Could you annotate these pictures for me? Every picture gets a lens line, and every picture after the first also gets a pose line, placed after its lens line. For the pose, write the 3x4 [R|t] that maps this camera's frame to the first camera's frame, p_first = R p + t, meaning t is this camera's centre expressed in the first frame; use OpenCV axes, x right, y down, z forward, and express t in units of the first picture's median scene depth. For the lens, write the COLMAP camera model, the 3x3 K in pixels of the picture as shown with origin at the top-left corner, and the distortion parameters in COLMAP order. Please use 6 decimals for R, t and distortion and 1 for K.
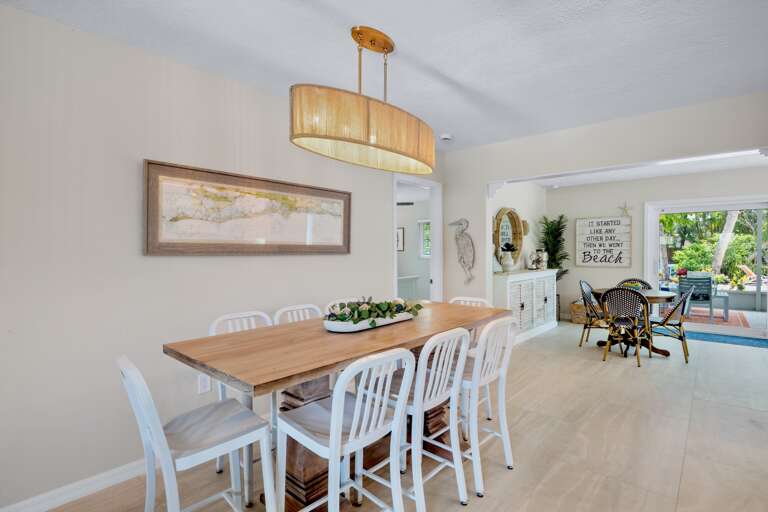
lens RADIAL K [[372.8, 0, 383.0], [0, 372.8, 253.3], [0, 0, 1]] dist [-0.021844, 0.001318]
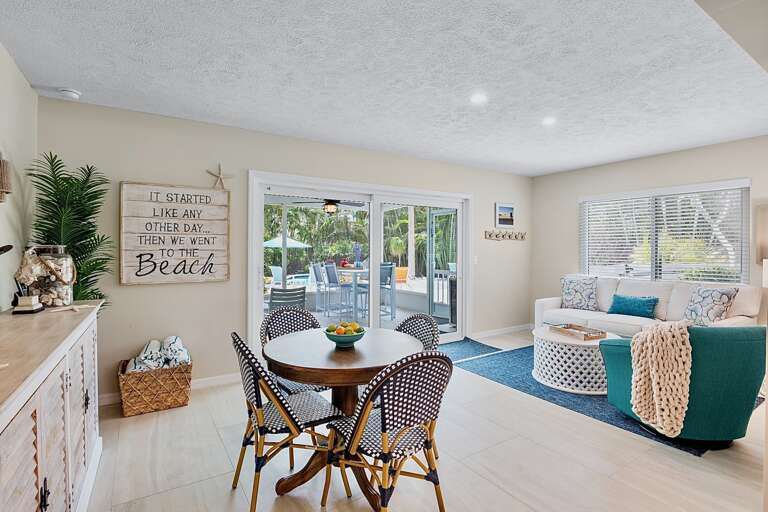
lens RADIAL K [[372.8, 0, 383.1], [0, 372.8, 254.1], [0, 0, 1]] dist [-0.021844, 0.001318]
pose [[0.256431, -0.009517, 0.966516, 0.170159], [0.006381, 0.999946, 0.008153, -0.005851], [-0.966541, 0.004077, 0.256478, 0.590816]]
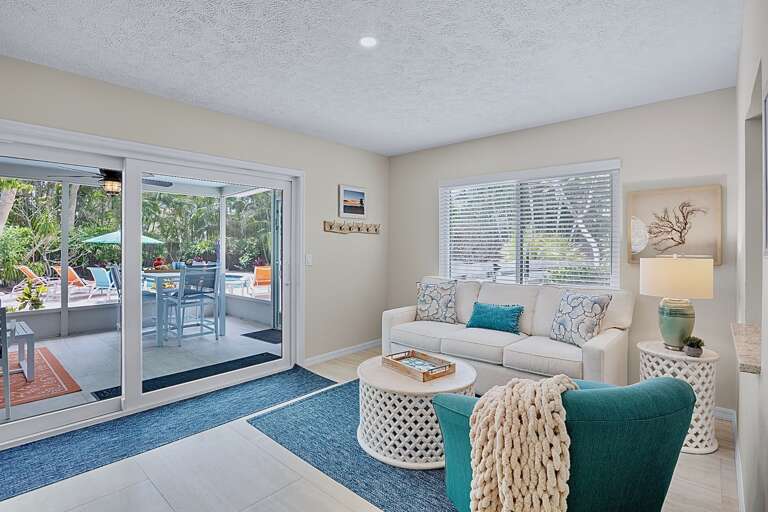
lens RADIAL K [[372.8, 0, 383.5], [0, 372.8, 251.0], [0, 0, 1]] dist [-0.021844, 0.001318]
pose [[-0.010537, -0.010919, 0.999885, 0.405622], [0.006258, 0.999920, 0.010986, -0.005014], [-0.999925, 0.006373, -0.010468, 0.488184]]
